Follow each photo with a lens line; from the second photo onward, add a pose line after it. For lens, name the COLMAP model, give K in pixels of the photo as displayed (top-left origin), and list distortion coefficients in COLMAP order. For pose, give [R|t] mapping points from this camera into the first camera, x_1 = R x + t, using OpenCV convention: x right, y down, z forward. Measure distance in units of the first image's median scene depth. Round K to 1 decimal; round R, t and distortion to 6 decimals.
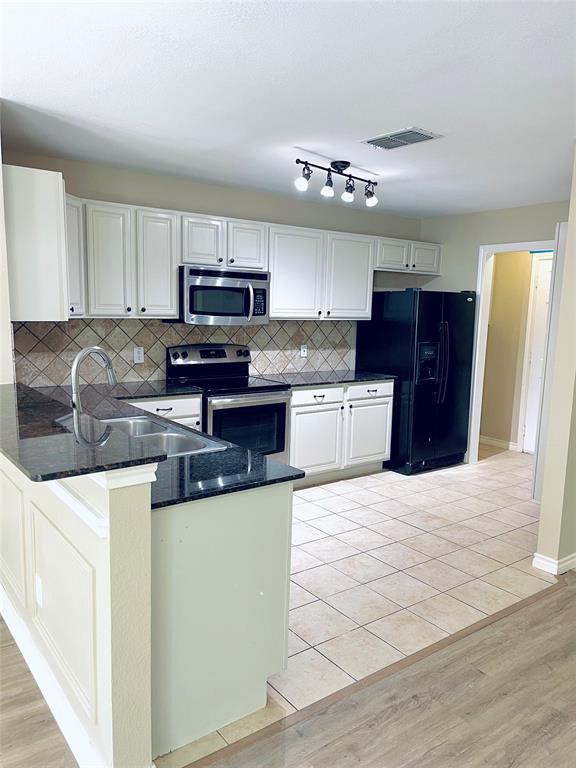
lens RADIAL K [[582.8, 0, 278.5], [0, 582.8, 392.7], [0, 0, 1]] dist [0.059329, -0.083278]
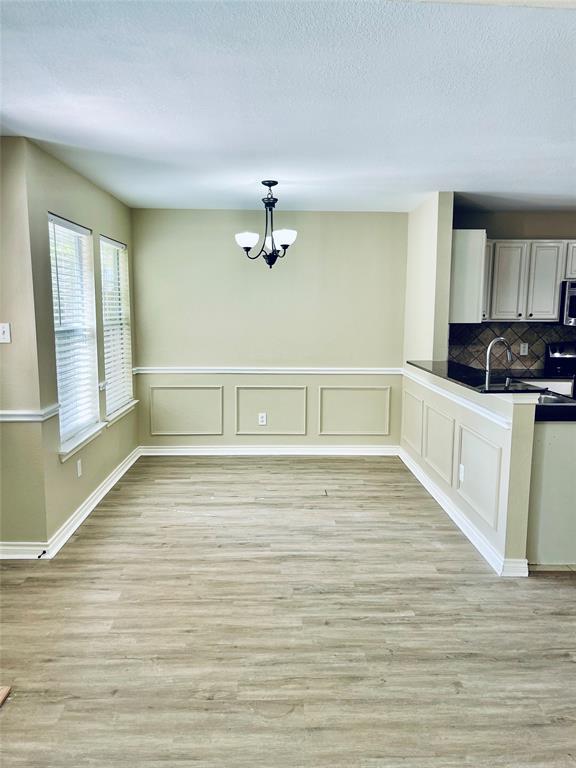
lens RADIAL K [[582.8, 0, 284.8], [0, 582.8, 386.0], [0, 0, 1]] dist [0.059329, -0.083278]
pose [[0.823907, 0.060168, -0.563522, 0.068825], [-0.072879, 0.997341, -0.000066, 0.057107], [0.562019, 0.041123, 0.826101, -0.394119]]
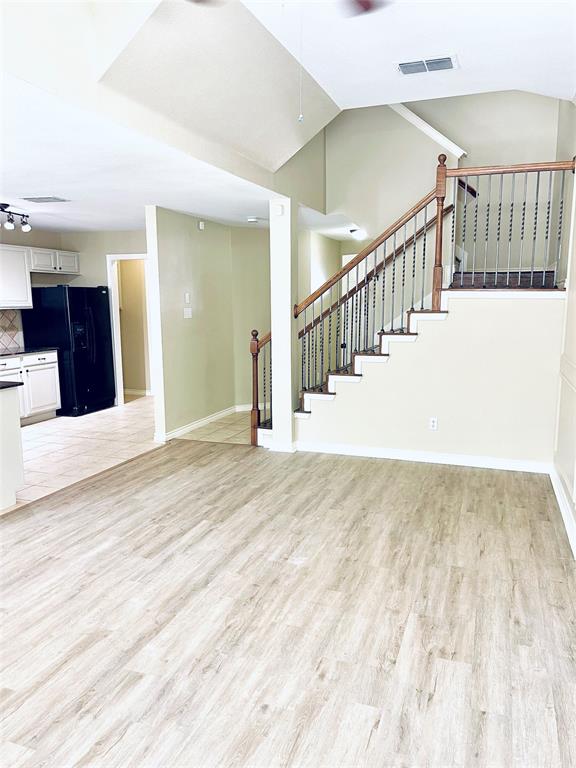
lens RADIAL K [[582.8, 0, 295.5], [0, 582.8, 395.3], [0, 0, 1]] dist [0.059329, -0.083278]
pose [[0.822940, -0.120656, 0.555168, -0.147275], [0.108667, 0.992576, 0.054639, 0.081761], [-0.557639, 0.015363, 0.829942, -0.568003]]
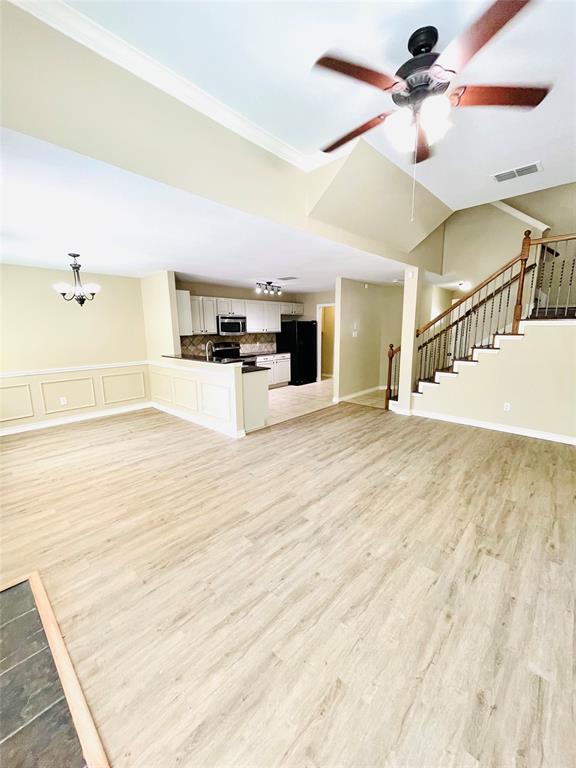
lens RADIAL K [[310.2, 0, 286.1], [0, 310.2, 386.7], [0, 0, 1]] dist [0.000474, 0.001088]
pose [[0.982194, -0.069976, 0.174351, -0.114968], [0.062348, 0.996858, 0.048860, 0.079852], [-0.177222, -0.037120, 0.983471, -0.574275]]
